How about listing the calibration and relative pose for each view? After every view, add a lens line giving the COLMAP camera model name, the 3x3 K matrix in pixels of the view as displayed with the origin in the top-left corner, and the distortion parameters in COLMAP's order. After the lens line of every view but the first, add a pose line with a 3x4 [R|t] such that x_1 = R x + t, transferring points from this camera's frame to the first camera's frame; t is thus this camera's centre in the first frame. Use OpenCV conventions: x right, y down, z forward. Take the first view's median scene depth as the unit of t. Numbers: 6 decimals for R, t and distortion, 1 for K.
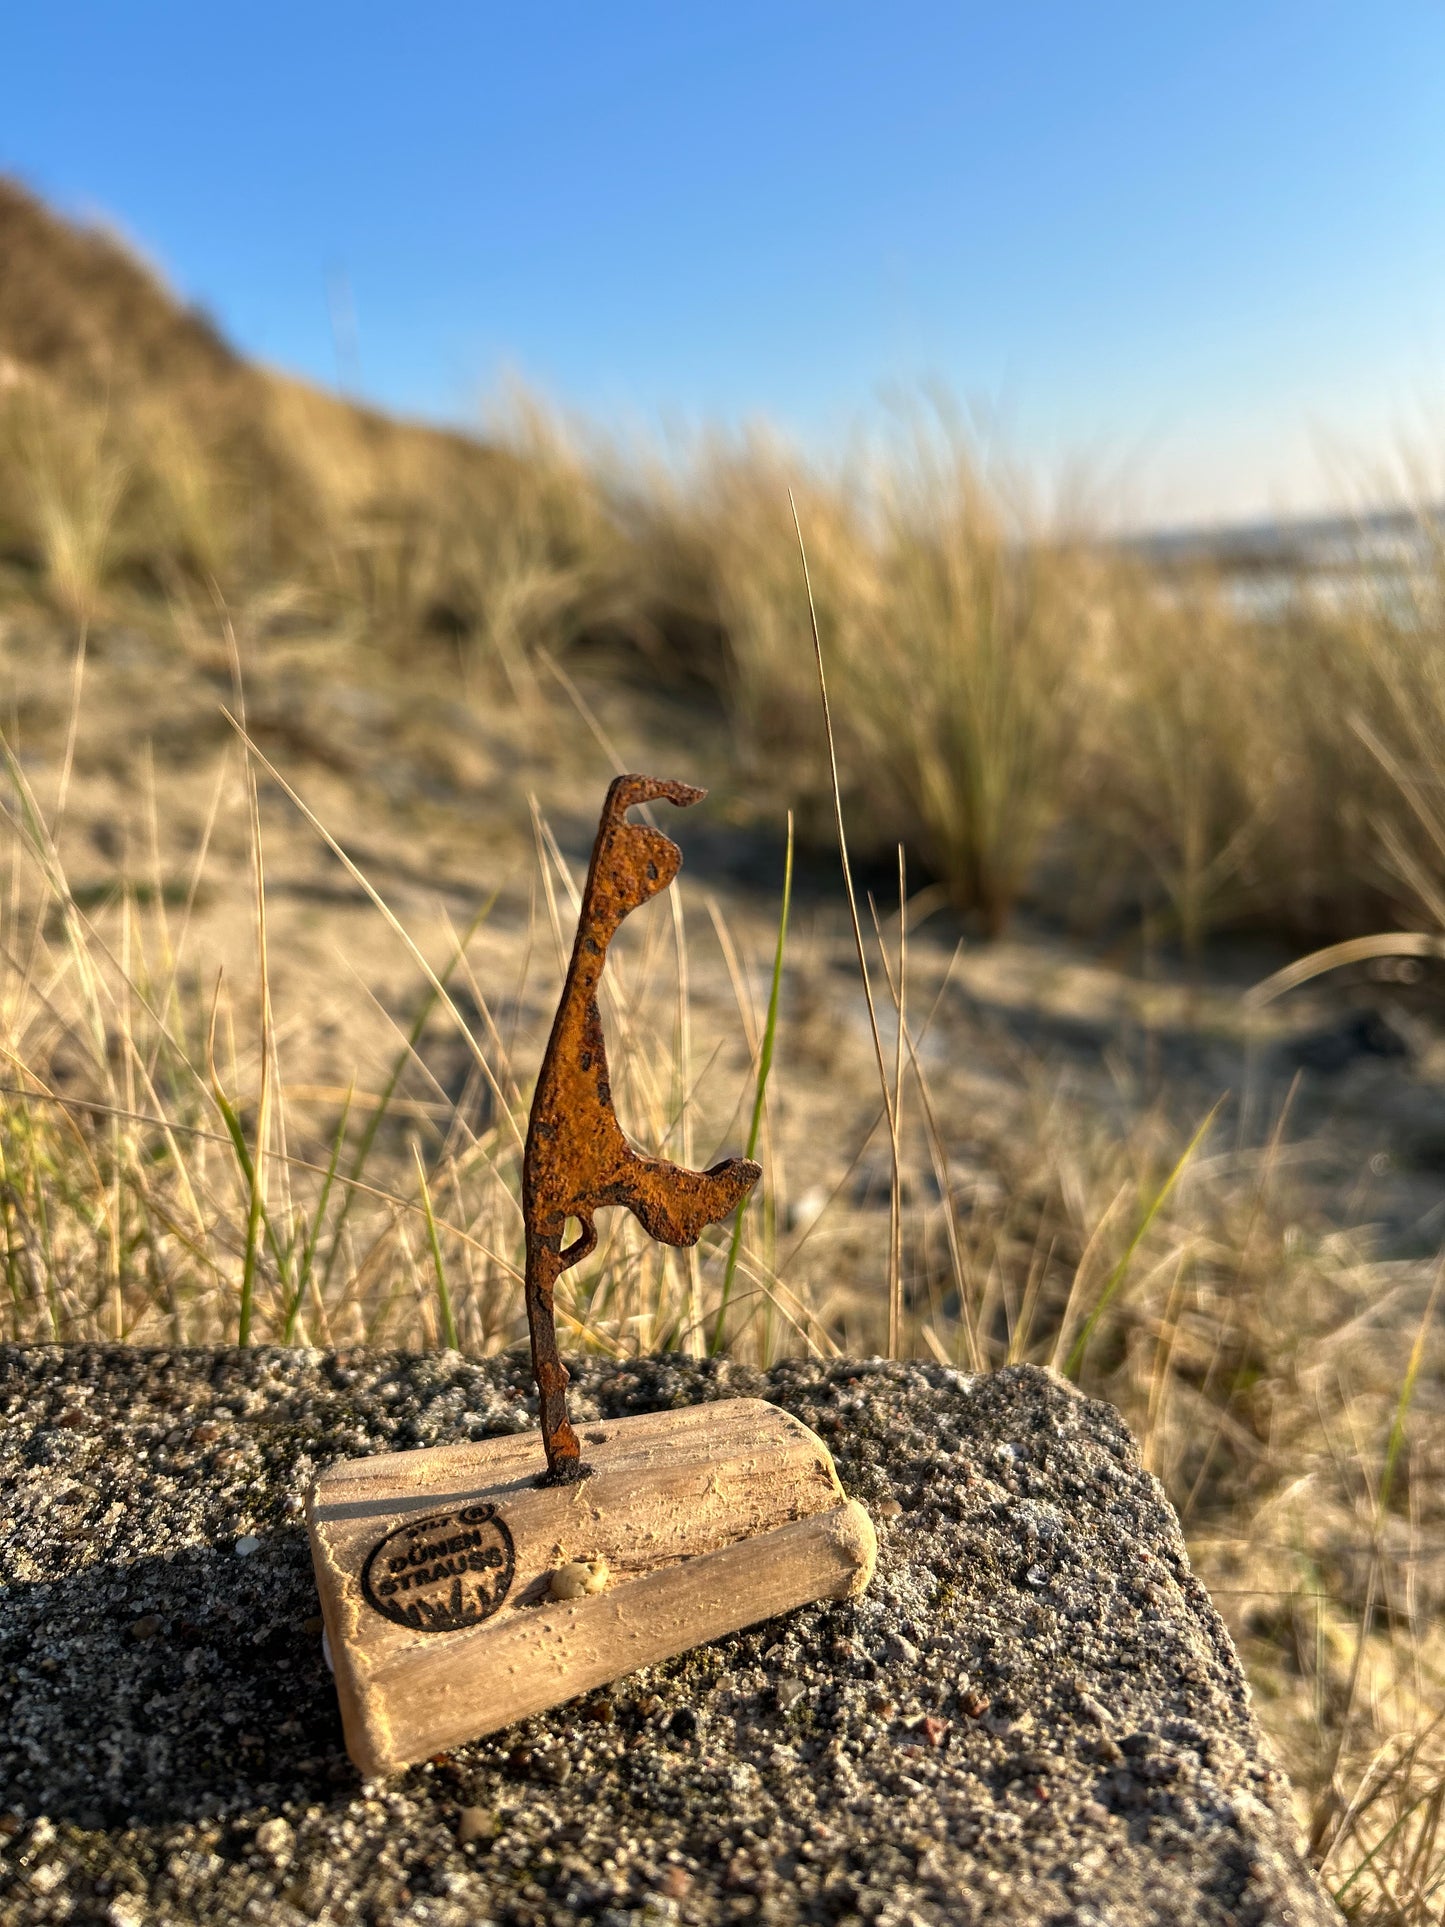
lens RADIAL K [[1494.4, 0, 714.9], [0, 1494.4, 987.2], [0, 0, 1]] dist [-0.018970, 0.005264]
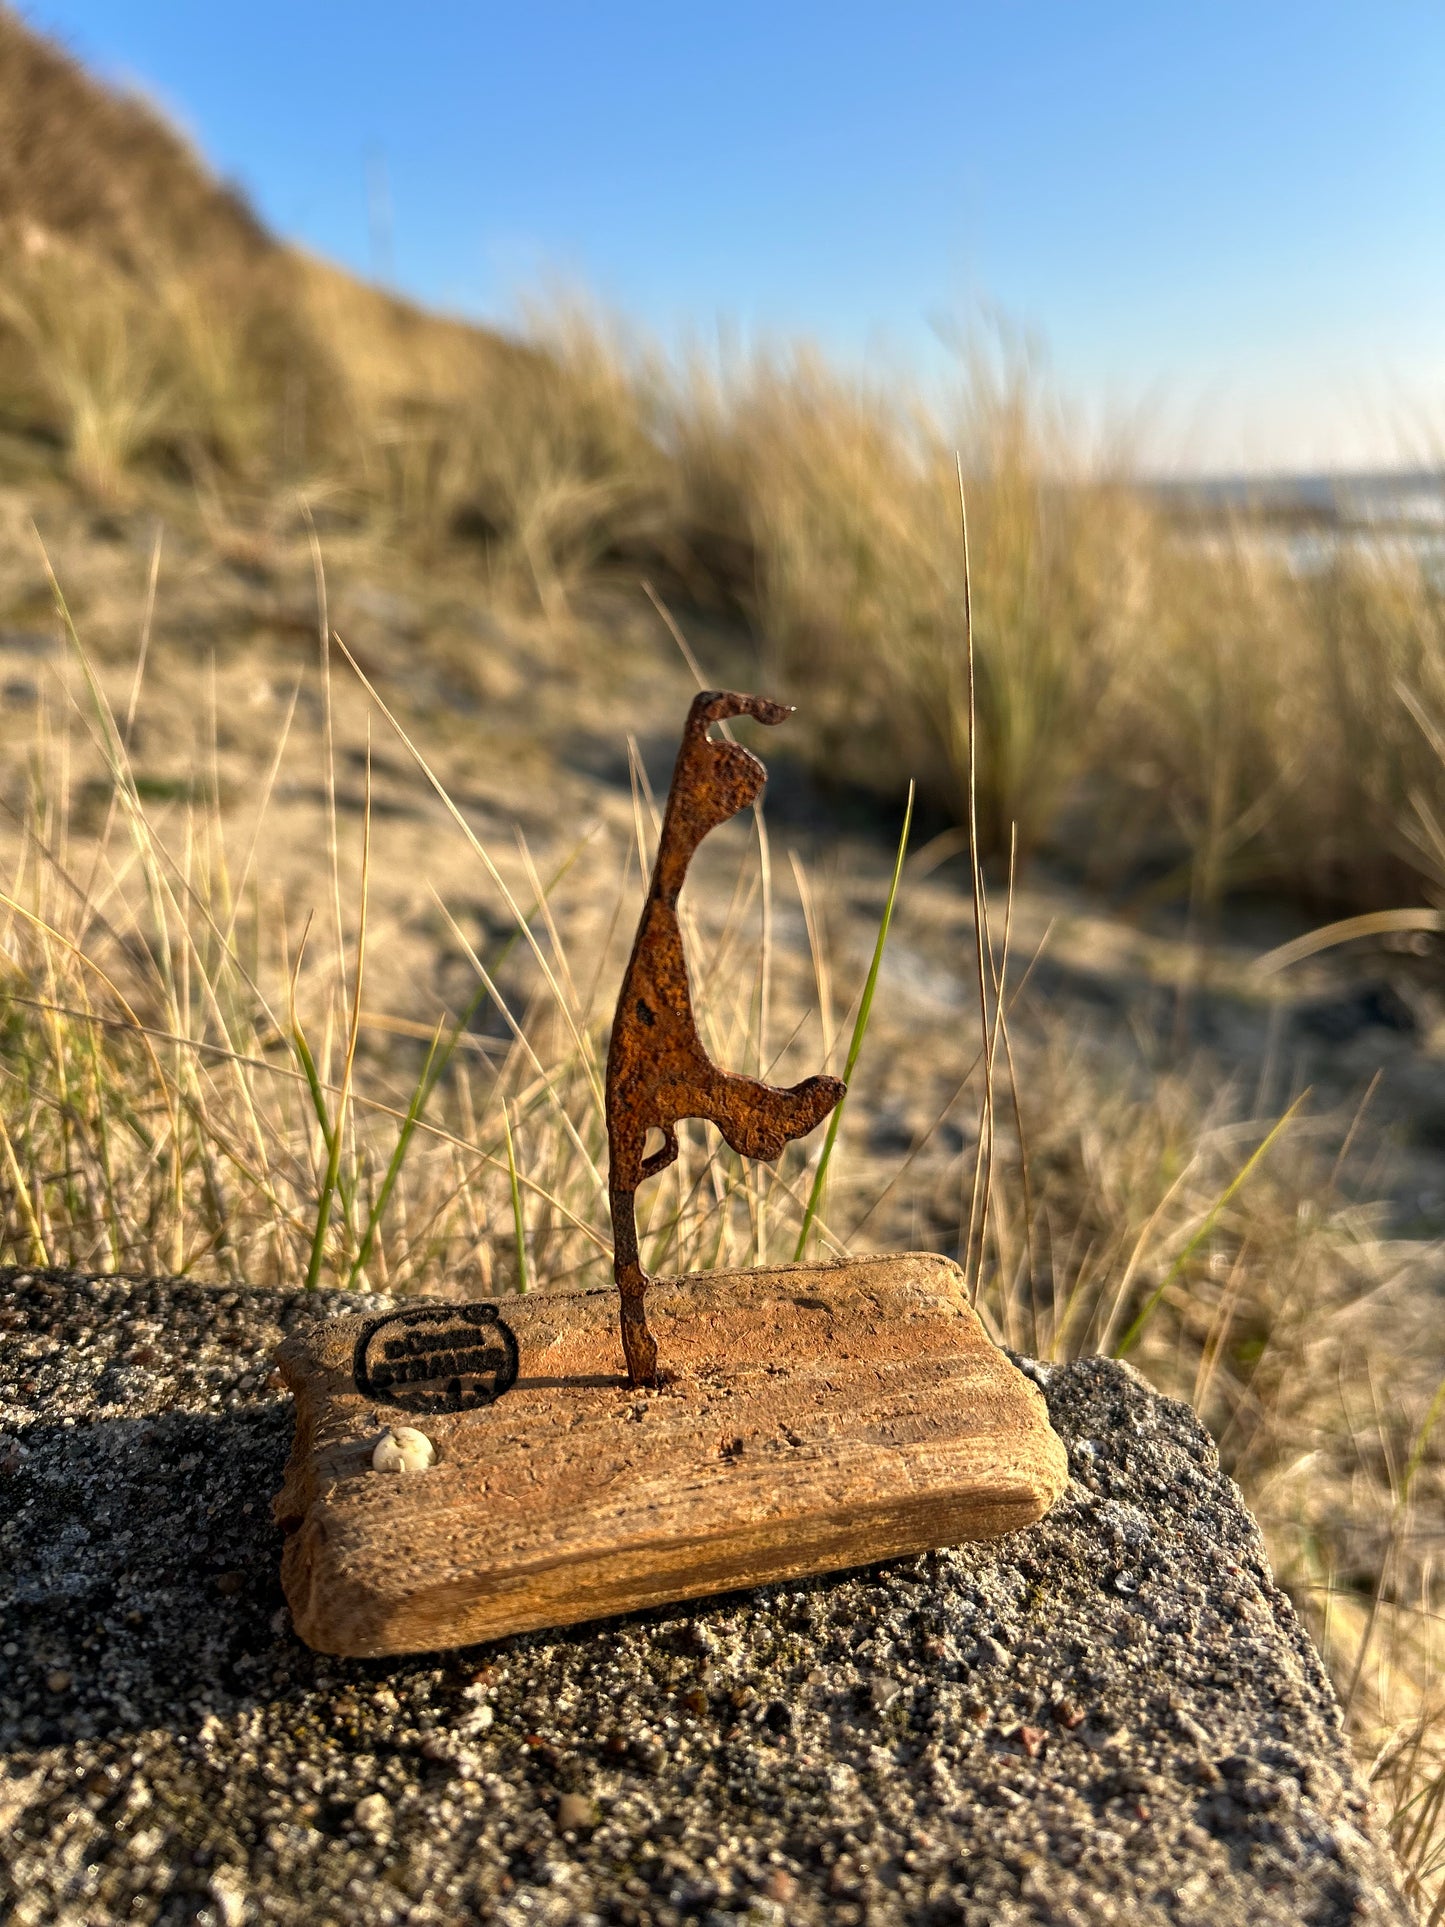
lens RADIAL K [[1494.4, 0, 708.6], [0, 1494.4, 975.4], [0, 0, 1]] dist [-0.018970, 0.005264]
pose [[0.998081, 0.061917, 0.000732, -0.093503], [-0.061888, 0.997069, 0.044981, -0.038355], [0.002055, -0.044940, 0.998988, 0.029136]]
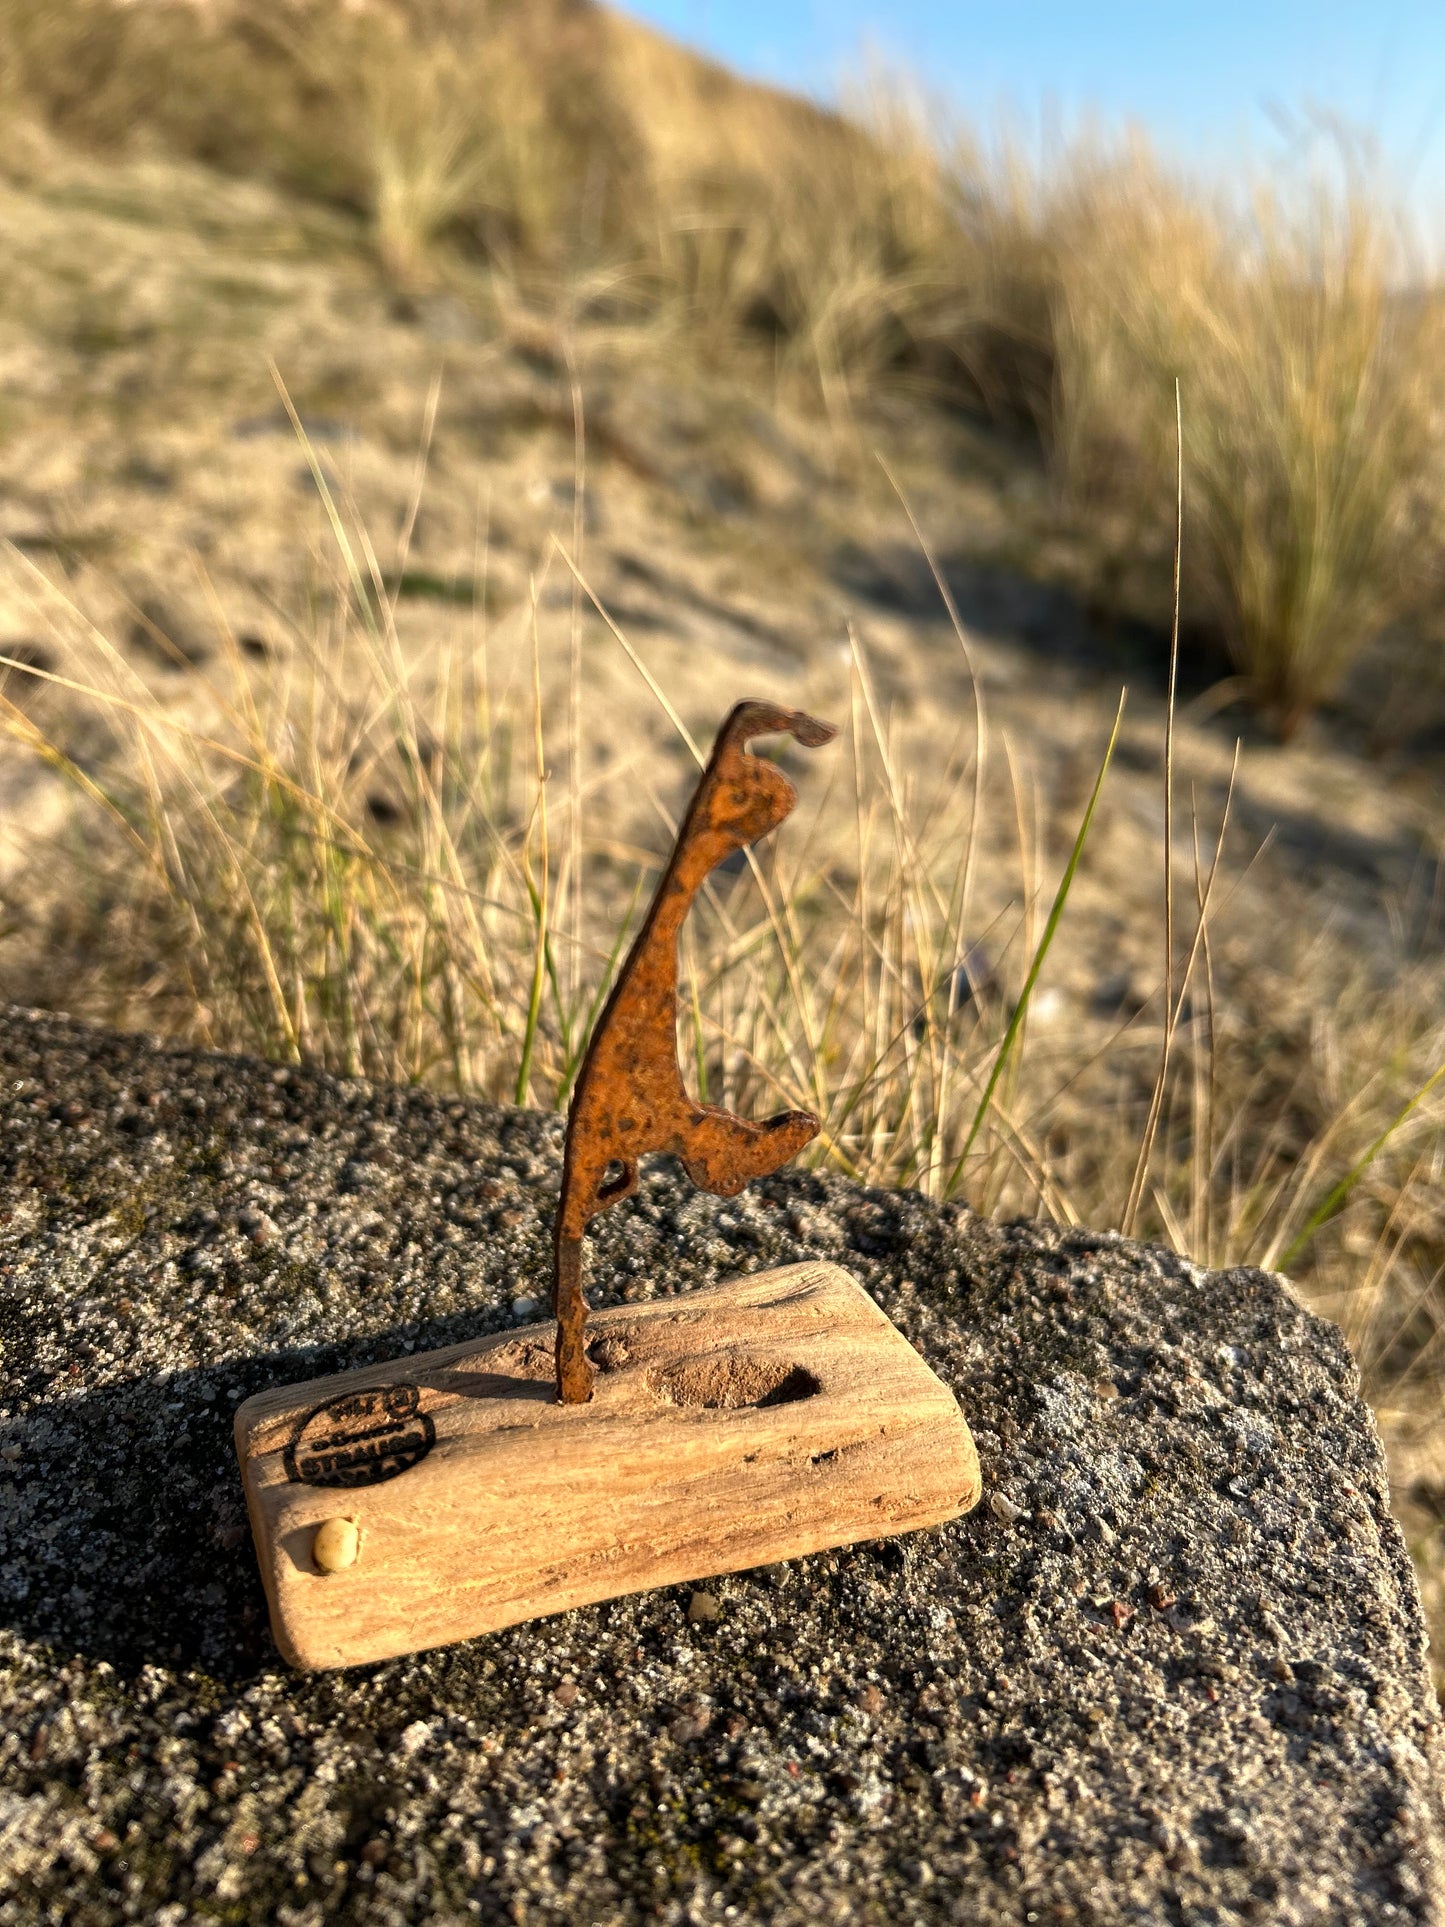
lens RADIAL K [[1494.4, 0, 713.5], [0, 1494.4, 963.7], [0, 0, 1]] dist [-0.018970, 0.005264]
pose [[0.975461, 0.167156, -0.143303, -0.062505], [-0.140491, 0.973686, 0.179439, -0.110578], [0.169526, -0.154903, 0.973276, -0.034502]]
